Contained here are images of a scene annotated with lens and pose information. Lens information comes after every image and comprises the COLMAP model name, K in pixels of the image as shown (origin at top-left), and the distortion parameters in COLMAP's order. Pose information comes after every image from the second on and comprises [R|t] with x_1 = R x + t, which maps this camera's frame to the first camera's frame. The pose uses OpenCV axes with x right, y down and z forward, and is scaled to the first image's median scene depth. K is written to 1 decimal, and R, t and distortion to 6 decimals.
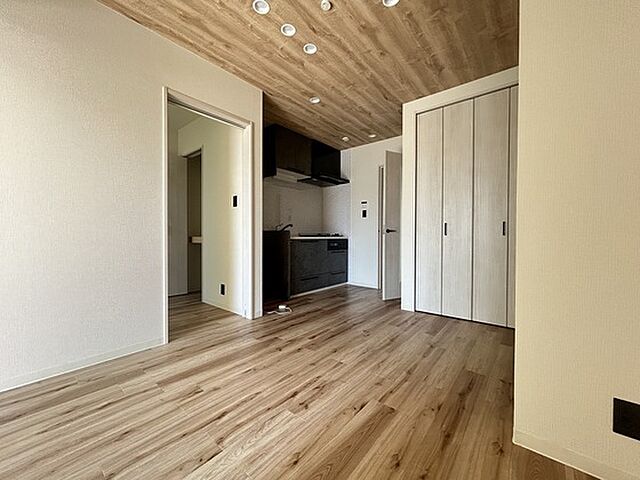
lens RADIAL K [[258.5, 0, 319.4], [0, 258.5, 243.3], [0, 0, 1]] dist [0.002388, -0.000316]
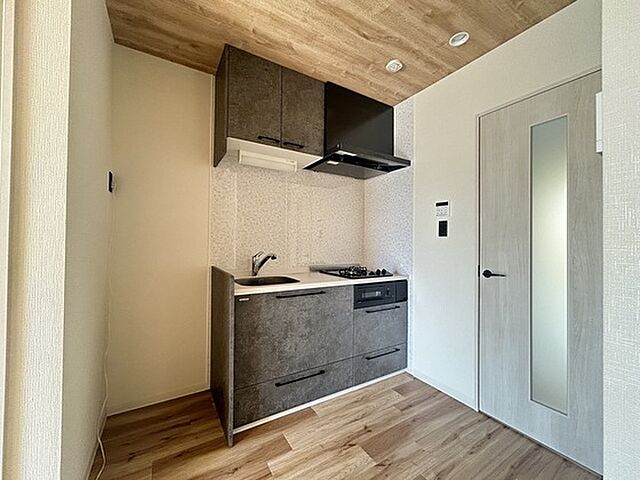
lens RADIAL K [[258.5, 0, 320.6], [0, 258.5, 238.2], [0, 0, 1]] dist [0.002388, -0.000316]
pose [[0.944906, 0.002736, -0.327331, 0.124867], [-0.018058, 0.998878, -0.043778, -0.077042], [0.326844, 0.047277, 0.943895, 0.524611]]
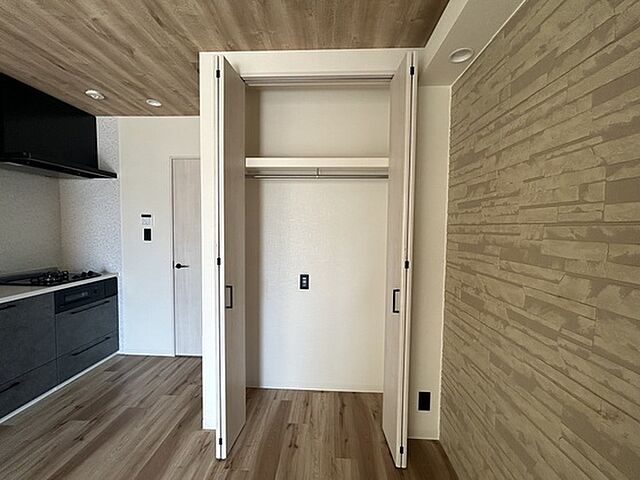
lens RADIAL K [[258.5, 0, 319.0], [0, 258.5, 238.7], [0, 0, 1]] dist [0.002388, -0.000316]
pose [[0.799579, -0.021846, 0.600164, 0.137148], [0.008767, 0.999656, 0.024709, -0.120593], [-0.600497, -0.014495, 0.799495, 0.304241]]
